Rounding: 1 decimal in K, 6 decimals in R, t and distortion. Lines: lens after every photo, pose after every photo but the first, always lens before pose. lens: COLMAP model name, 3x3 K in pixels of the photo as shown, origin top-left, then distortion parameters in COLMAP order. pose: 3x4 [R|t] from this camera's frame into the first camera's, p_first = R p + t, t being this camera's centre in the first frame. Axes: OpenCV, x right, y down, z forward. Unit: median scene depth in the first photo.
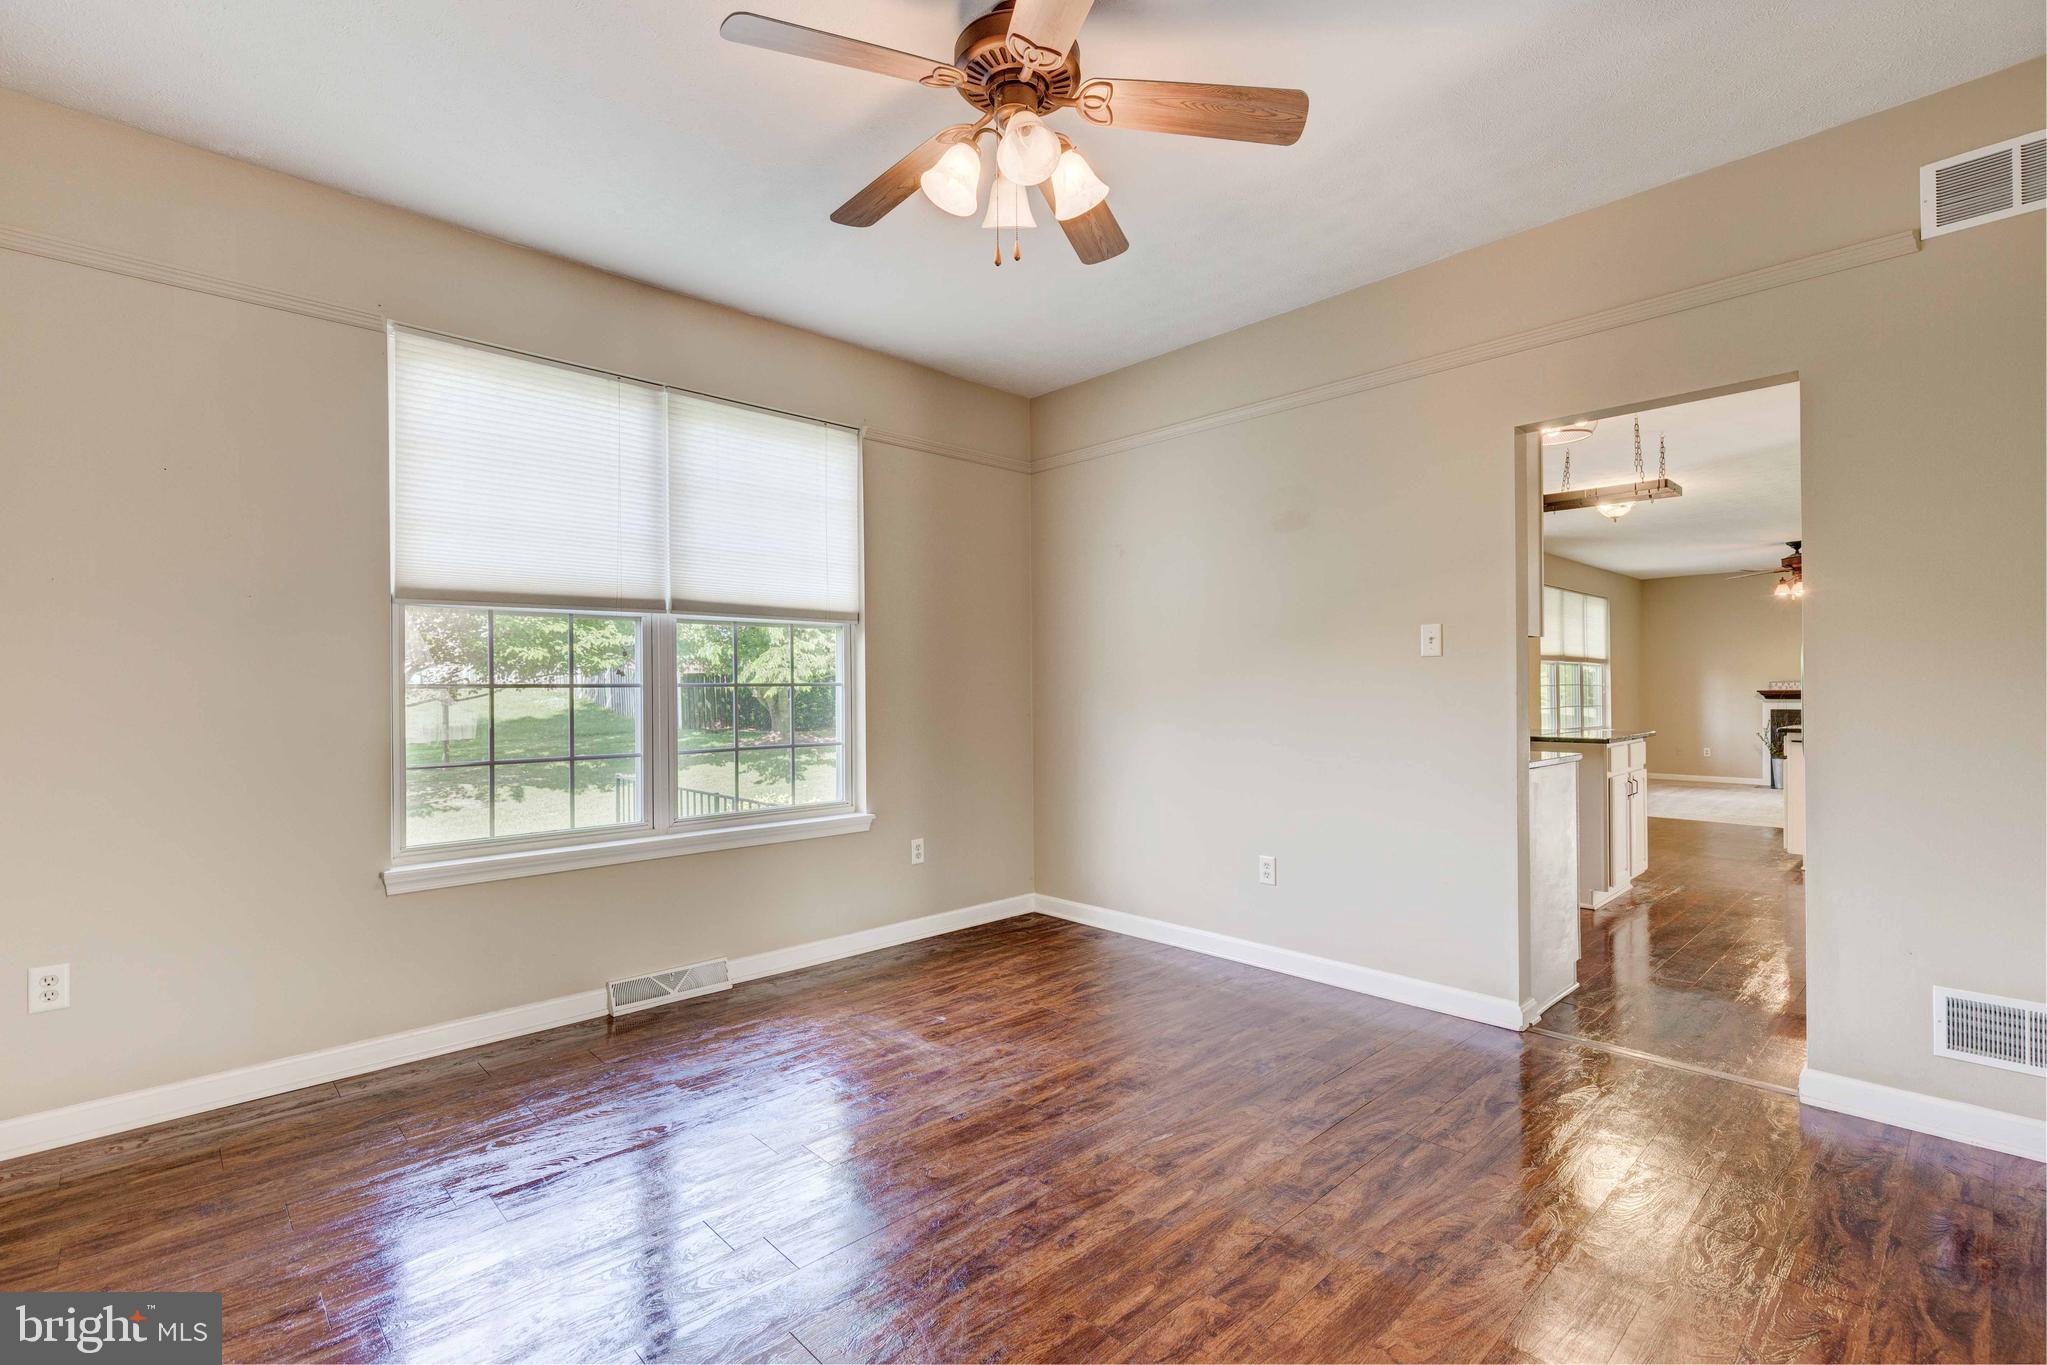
lens RADIAL K [[921.2, 0, 1032.4], [0, 921.2, 687.3], [0, 0, 1]] dist [0.003675, 0.000530]
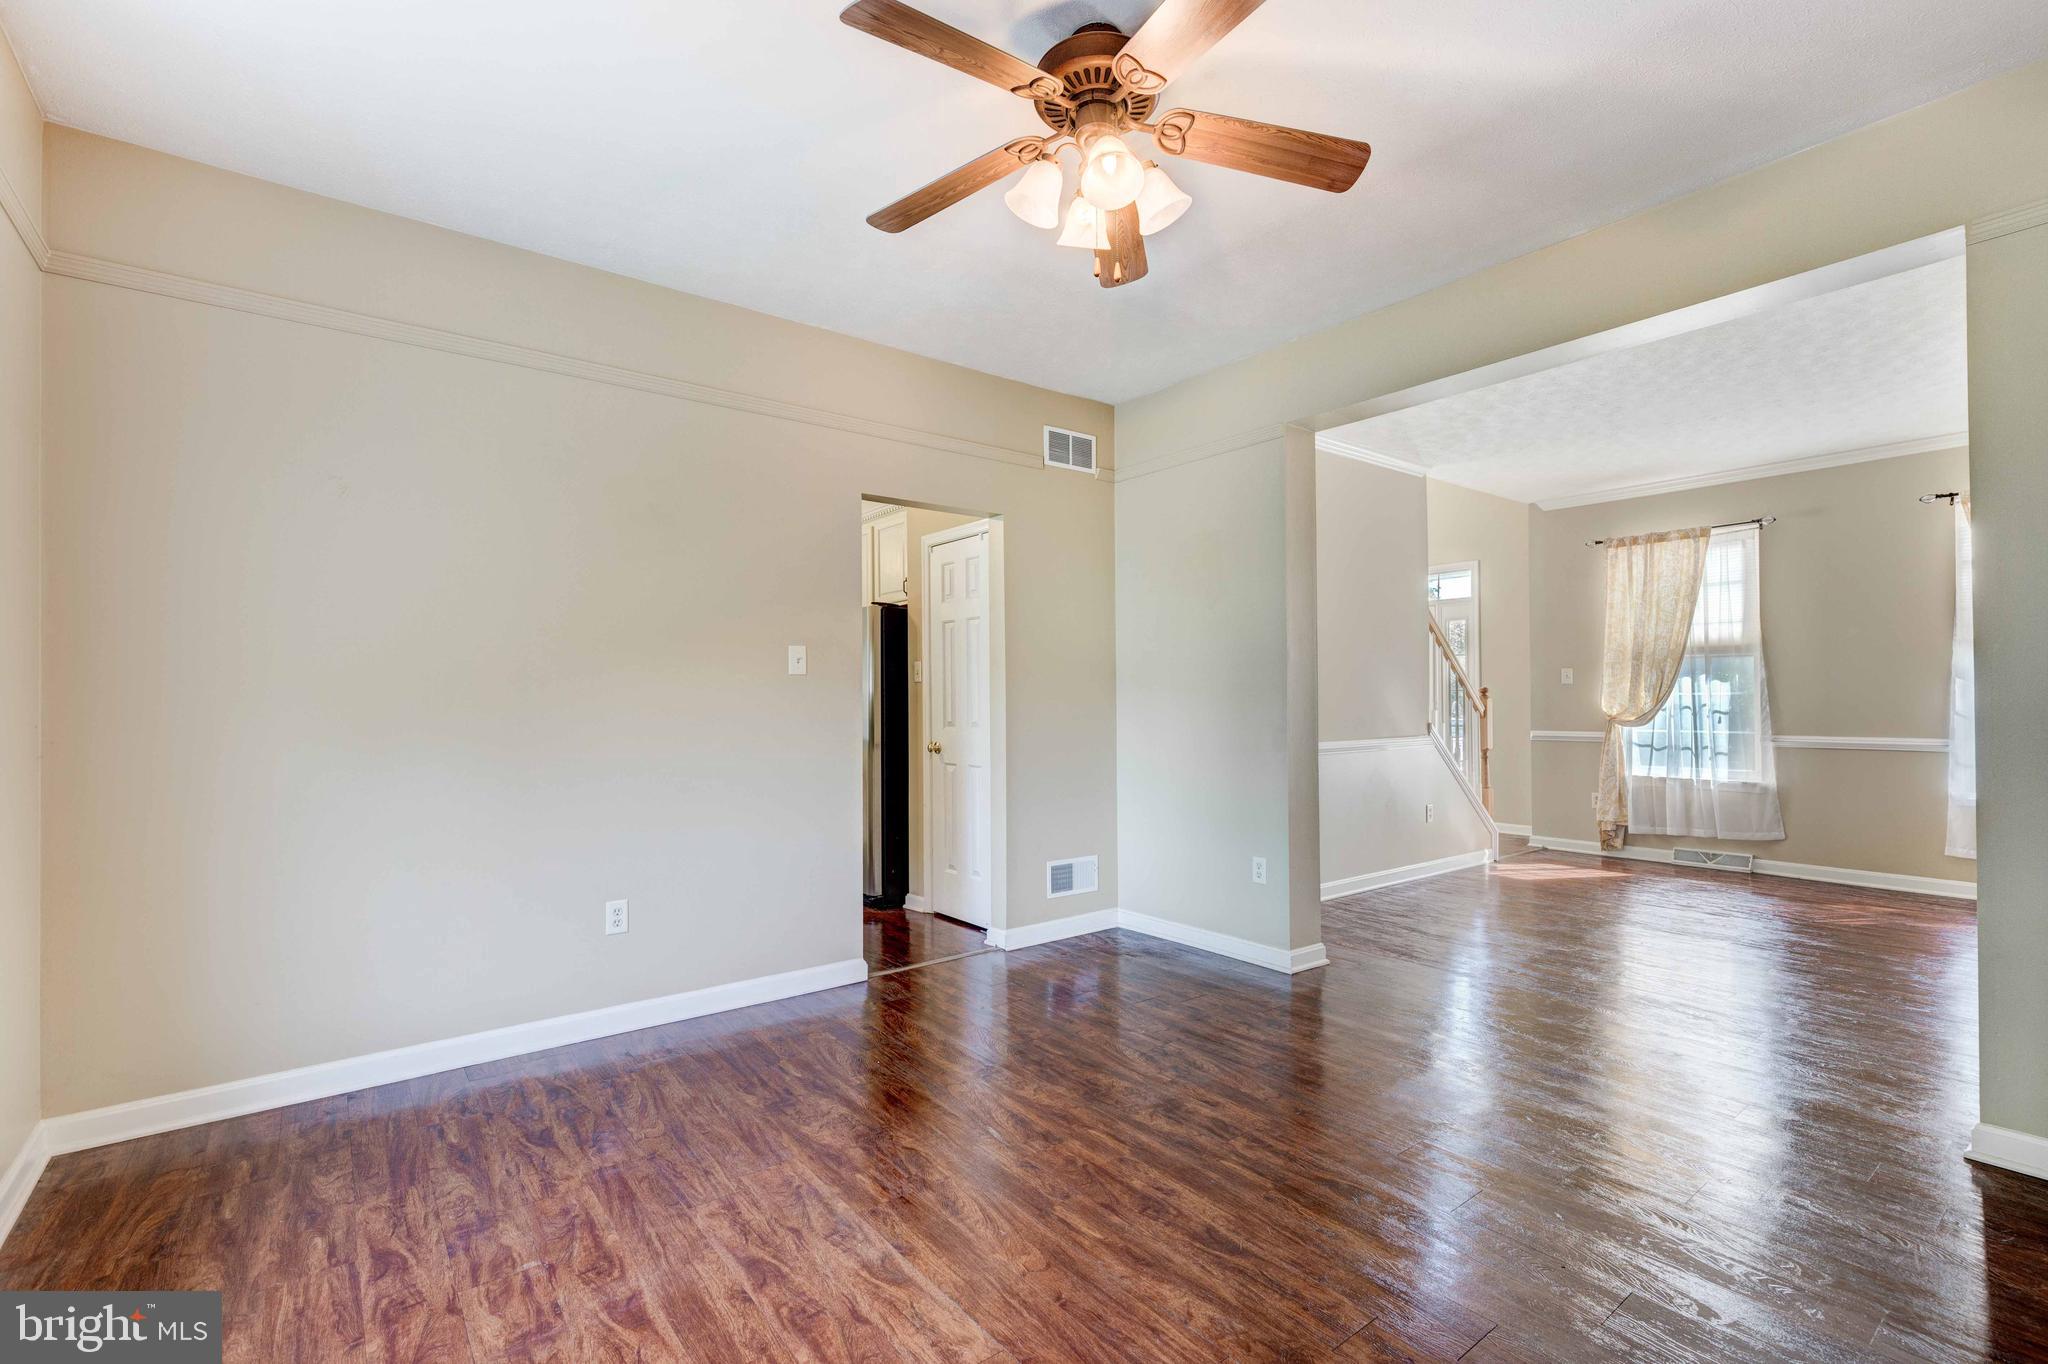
lens RADIAL K [[921.6, 0, 1032.9], [0, 921.6, 686.8], [0, 0, 1]] dist [0.003675, 0.000530]
pose [[0.098832, 0.020716, 0.994888, -0.668002], [0.005444, 0.999757, -0.021359, 0.006531], [-0.995089, 0.007527, 0.098695, 0.631773]]
